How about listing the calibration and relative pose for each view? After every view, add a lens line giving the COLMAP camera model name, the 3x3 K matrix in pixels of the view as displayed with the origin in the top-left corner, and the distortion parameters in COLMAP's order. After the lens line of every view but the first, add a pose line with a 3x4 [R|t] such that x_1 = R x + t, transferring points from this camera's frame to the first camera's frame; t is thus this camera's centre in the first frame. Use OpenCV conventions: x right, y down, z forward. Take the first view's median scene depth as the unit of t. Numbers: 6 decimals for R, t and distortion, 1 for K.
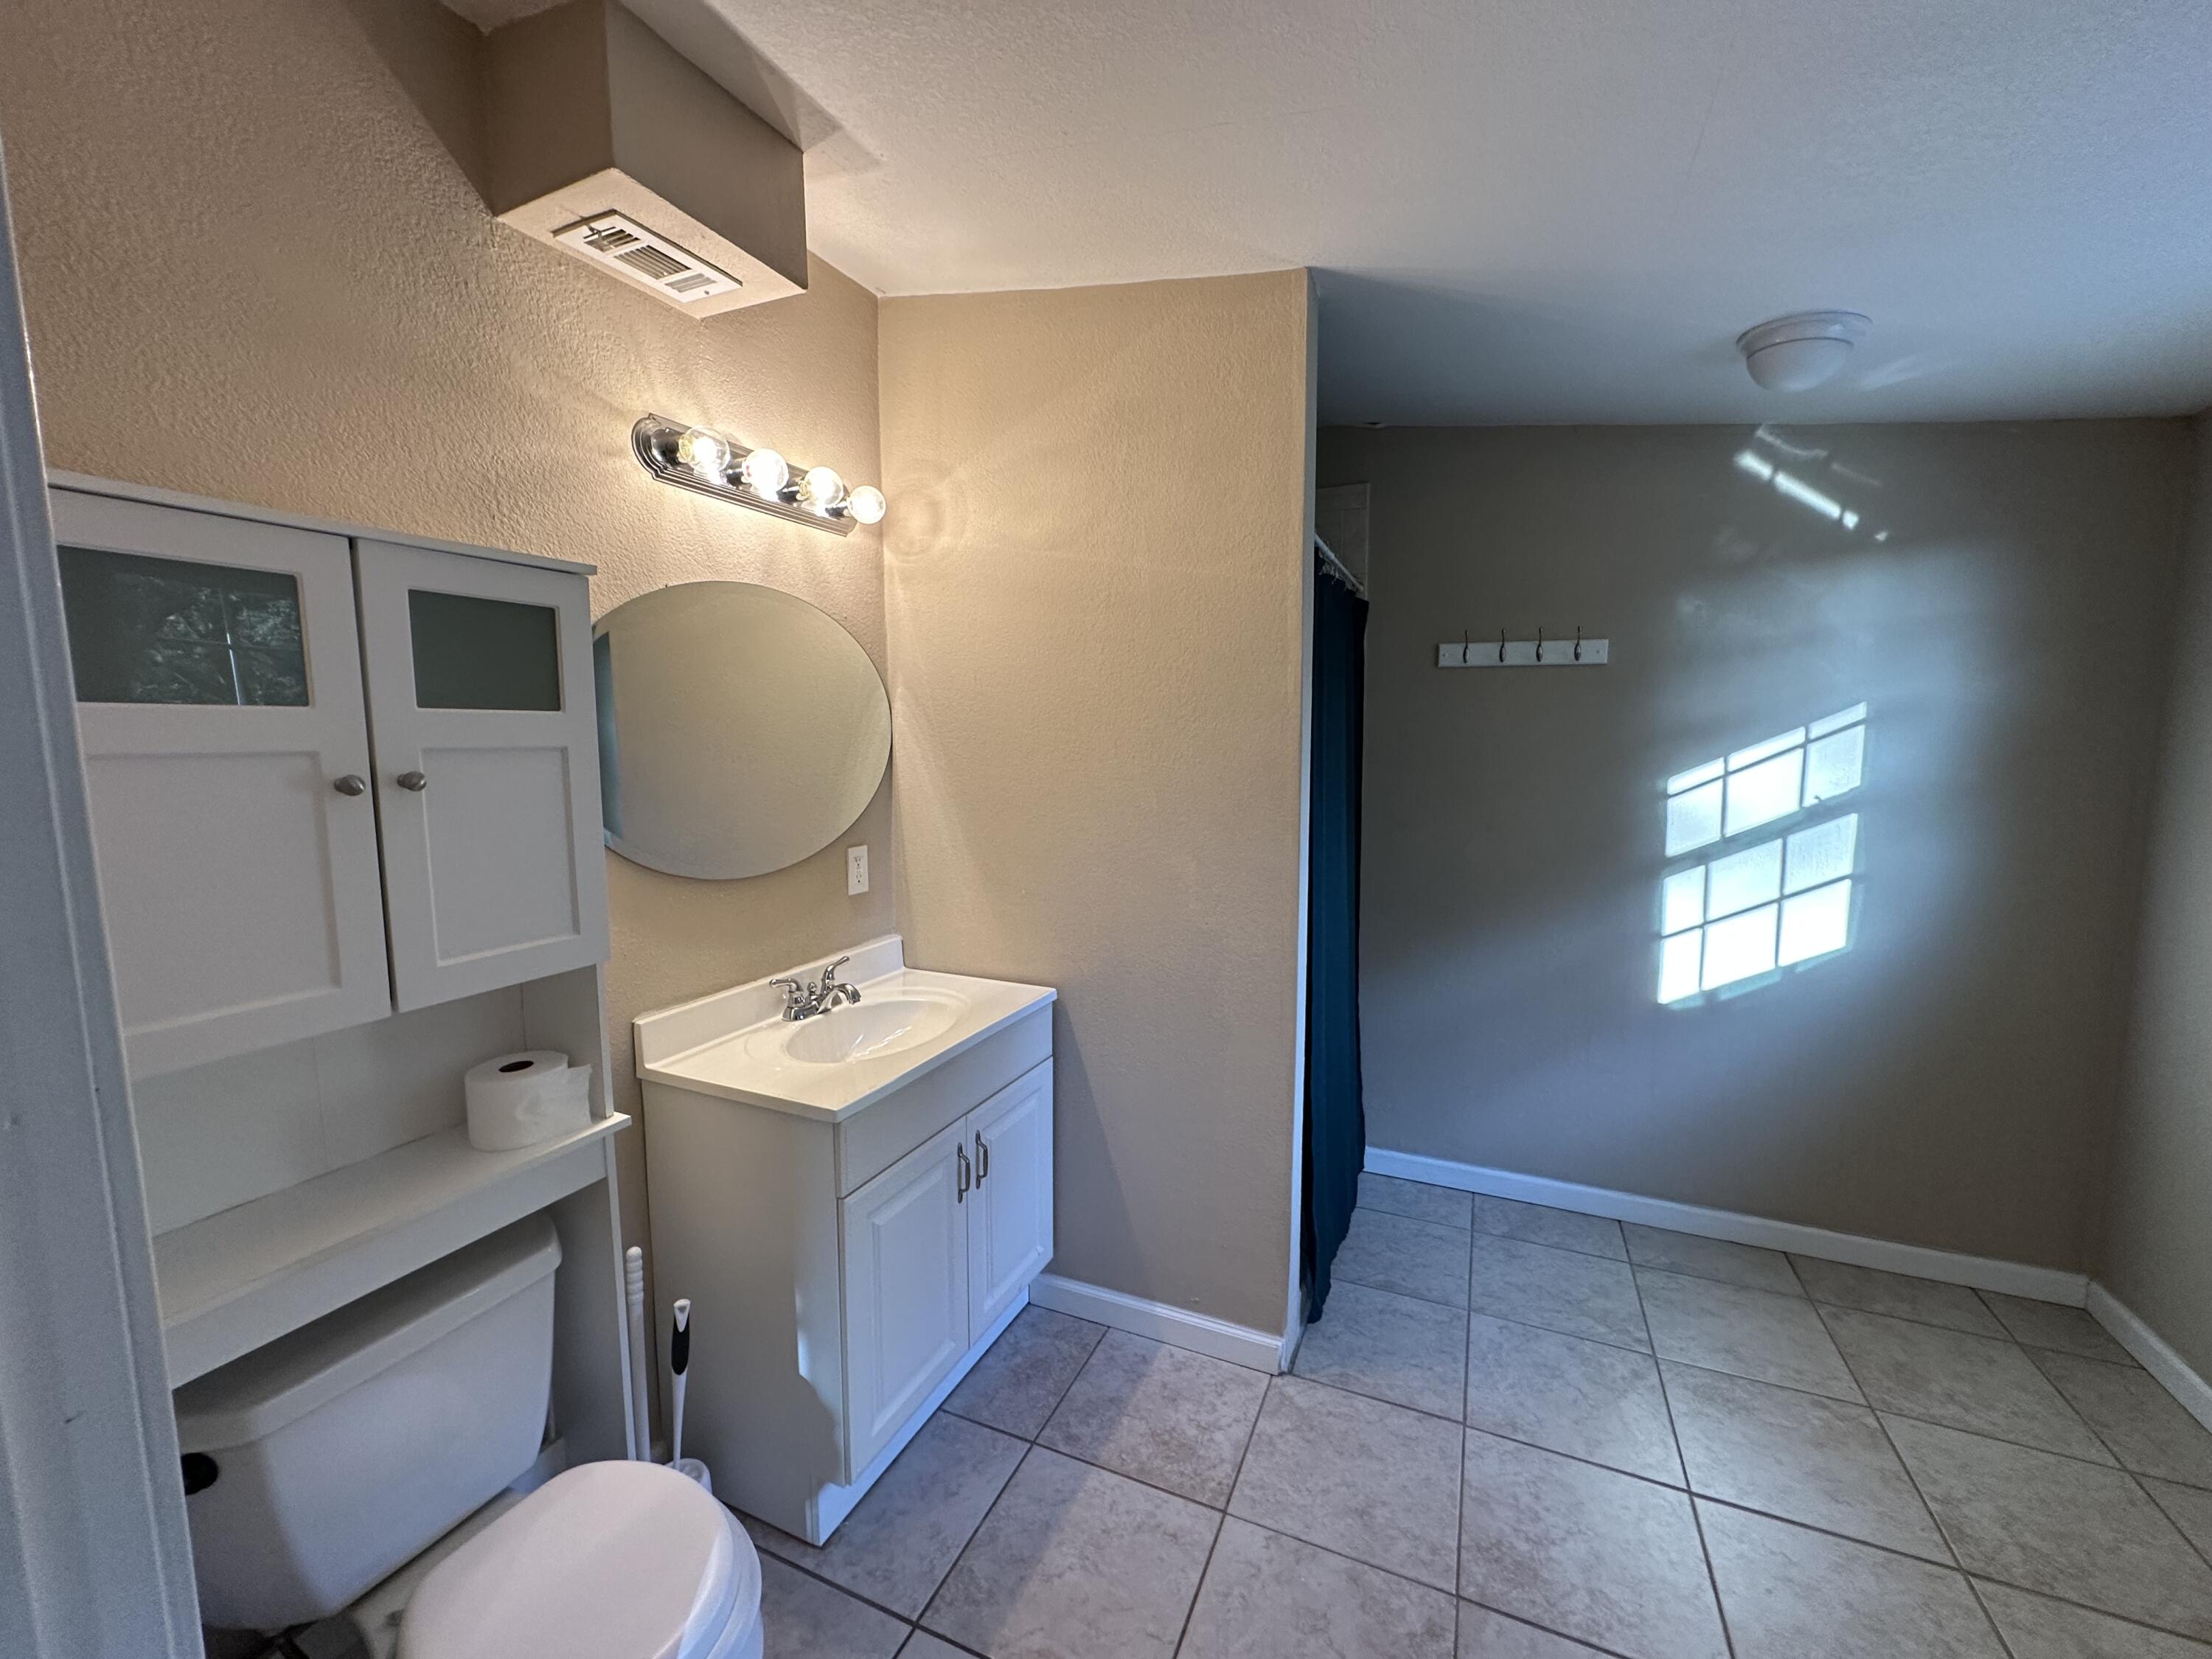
lens RADIAL K [[883.8, 0, 1107.2], [0, 883.8, 827.5], [0, 0, 1]] dist [-0.005328, 0.000461]
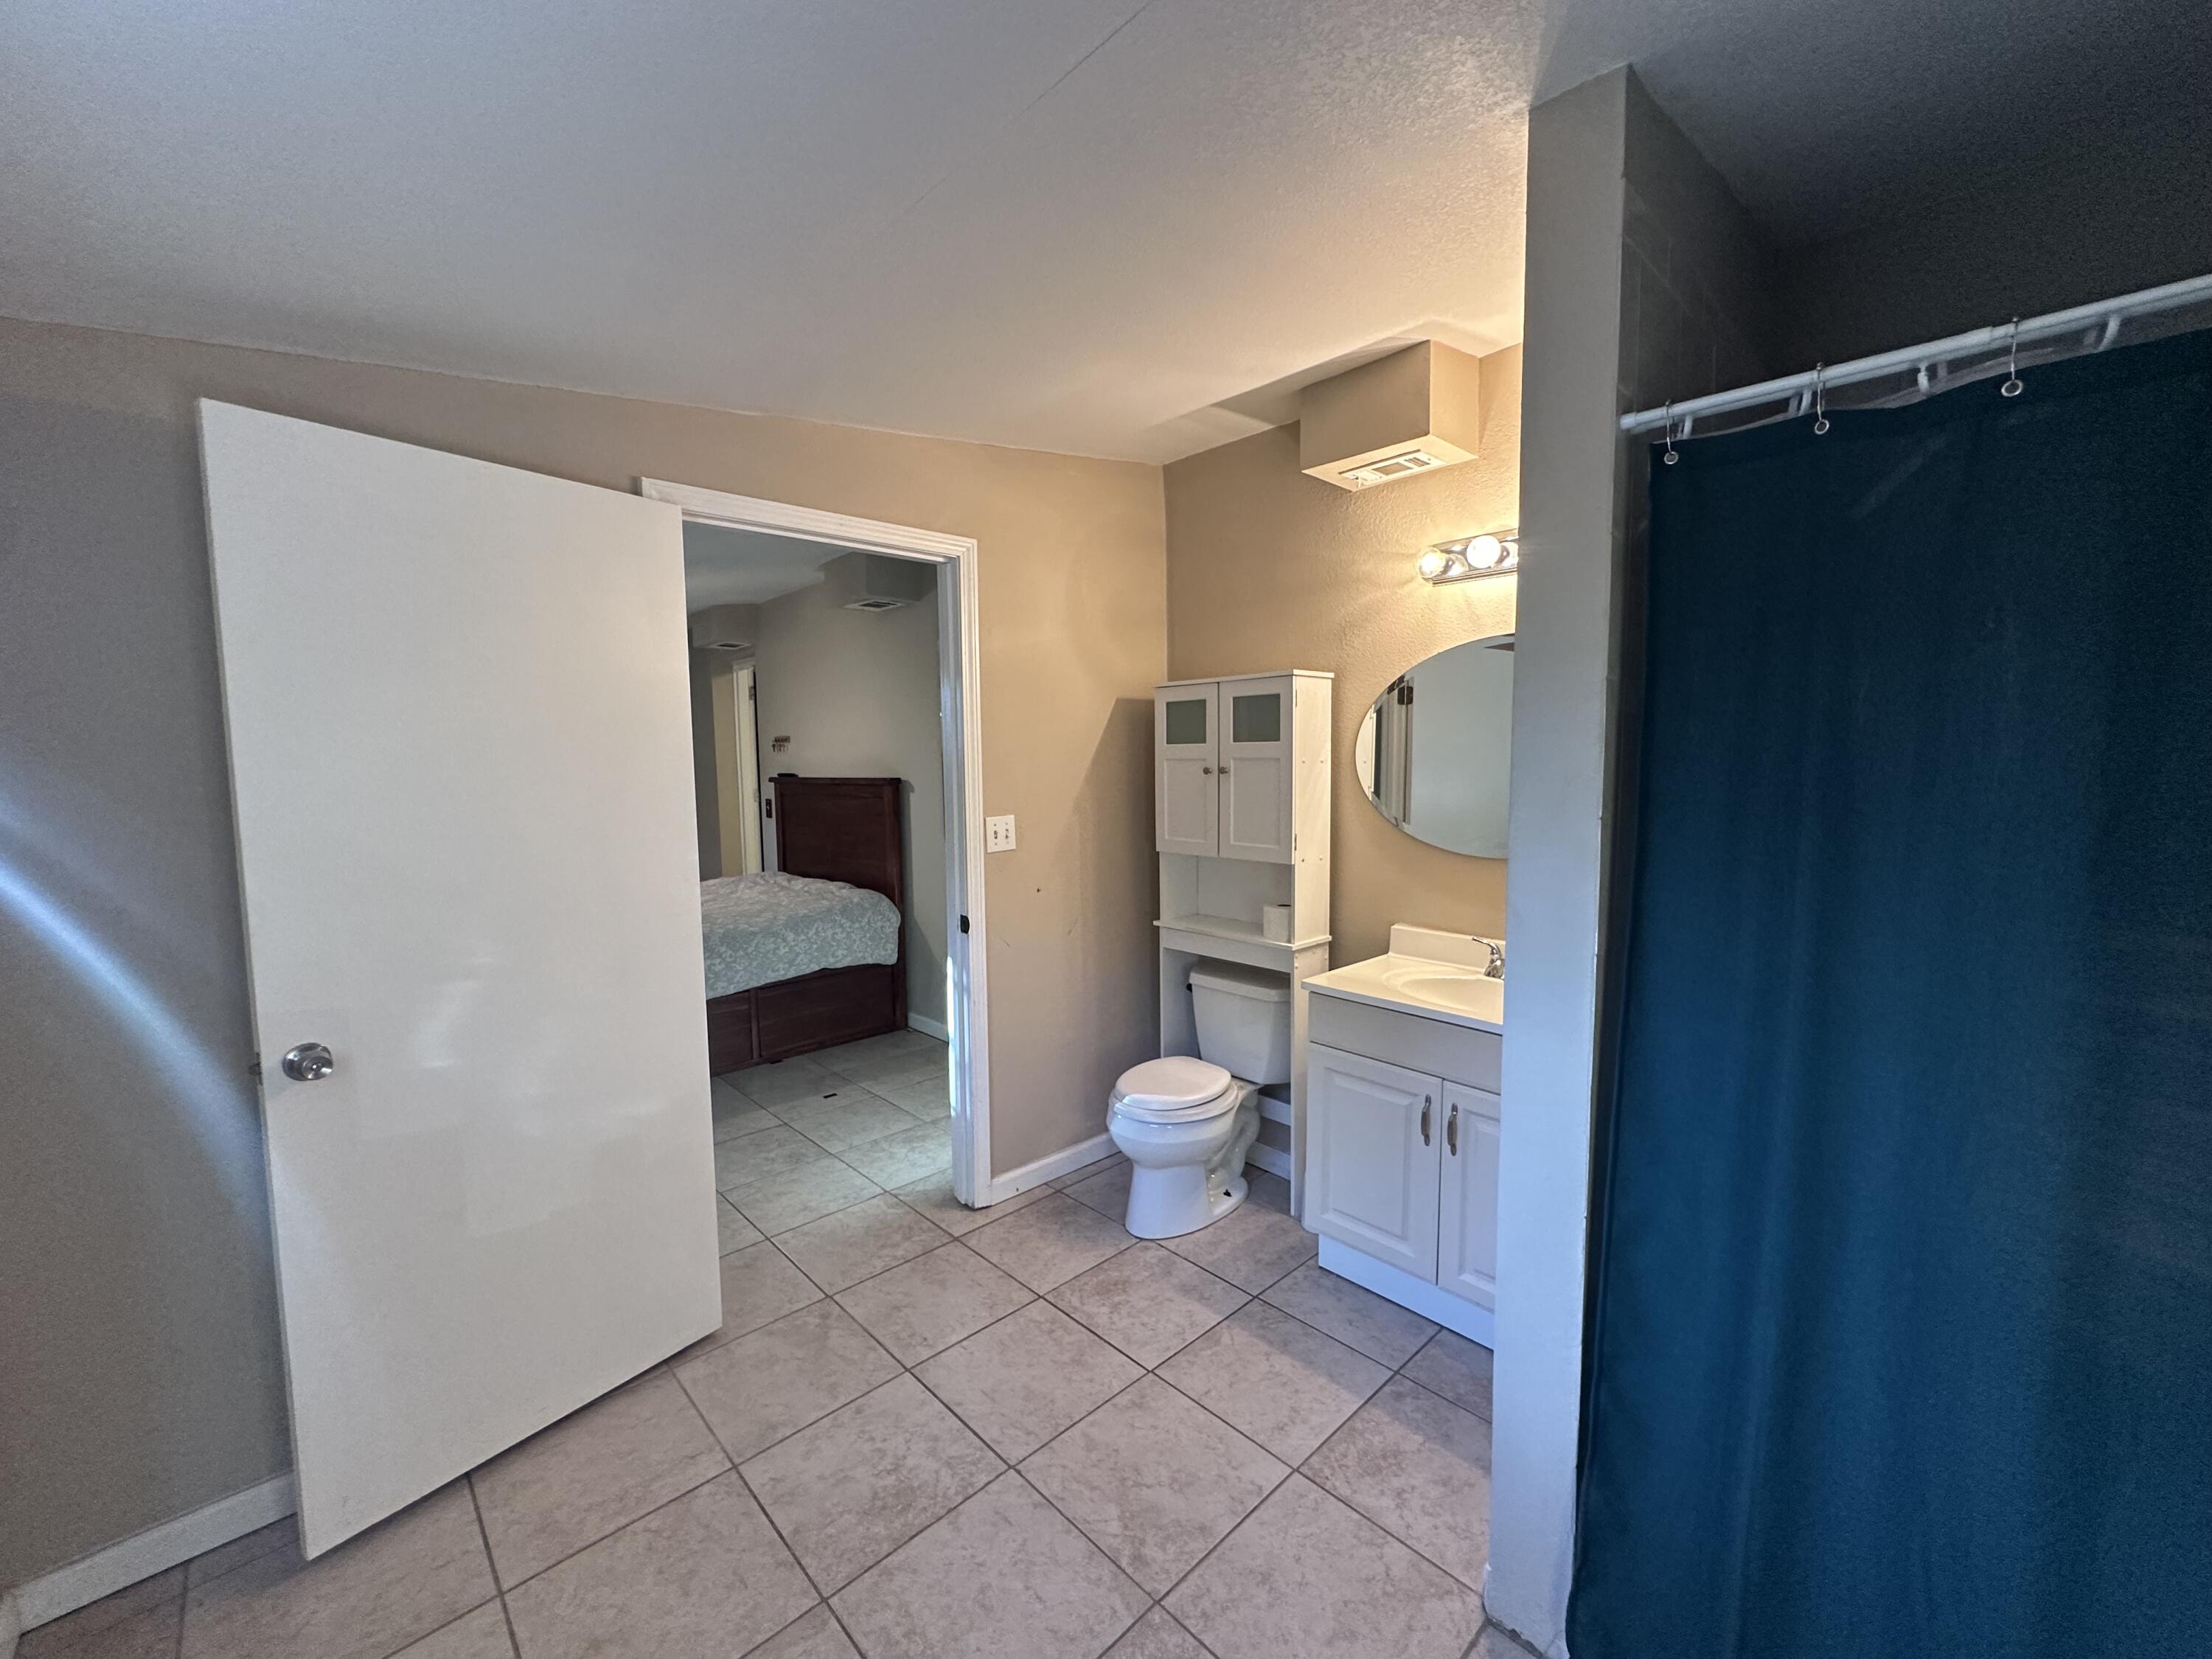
lens RADIAL K [[883.8, 0, 1107.2], [0, 883.8, 827.5], [0, 0, 1]] dist [-0.005328, 0.000461]
pose [[-0.389707, 0.082017, -0.917280, 1.045326], [-0.085095, 0.988559, 0.124543, -0.107281], [0.916999, 0.126591, -0.378269, 0.995700]]
